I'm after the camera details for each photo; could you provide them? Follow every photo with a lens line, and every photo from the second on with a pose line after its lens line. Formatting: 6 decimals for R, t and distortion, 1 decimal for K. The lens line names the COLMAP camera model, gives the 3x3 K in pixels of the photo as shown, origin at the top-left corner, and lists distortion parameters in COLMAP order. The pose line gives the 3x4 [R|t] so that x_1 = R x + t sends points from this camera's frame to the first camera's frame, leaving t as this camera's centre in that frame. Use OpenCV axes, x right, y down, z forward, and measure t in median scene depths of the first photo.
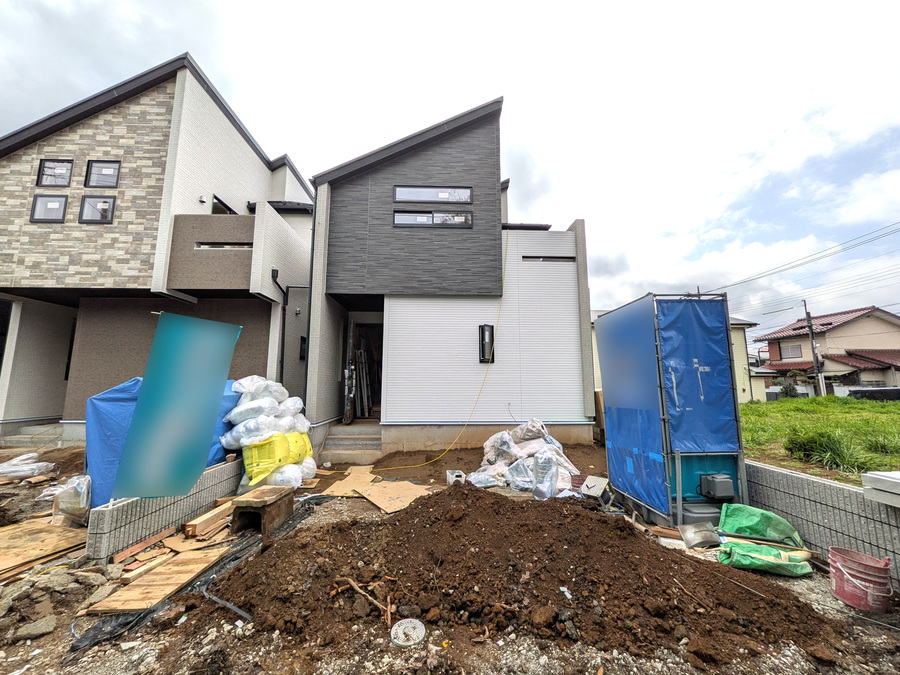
lens RADIAL K [[357.2, 0, 451.6], [0, 357.2, 333.9], [0, 0, 1]] dist [-0.001312, 0.000362]
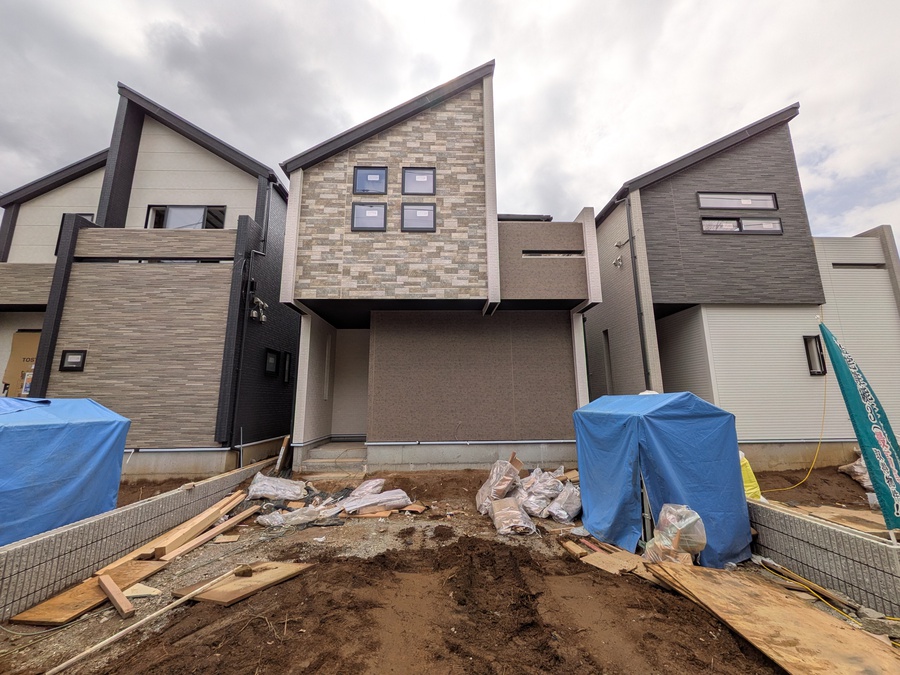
lens RADIAL K [[357.2, 0, 451.6], [0, 357.2, 333.9], [0, 0, 1]] dist [-0.001312, 0.000362]
pose [[0.999939, -0.009704, 0.005275, -0.902835], [0.009953, 0.998732, -0.049347, 0.009421], [-0.004789, 0.049396, 0.998768, 0.063541]]
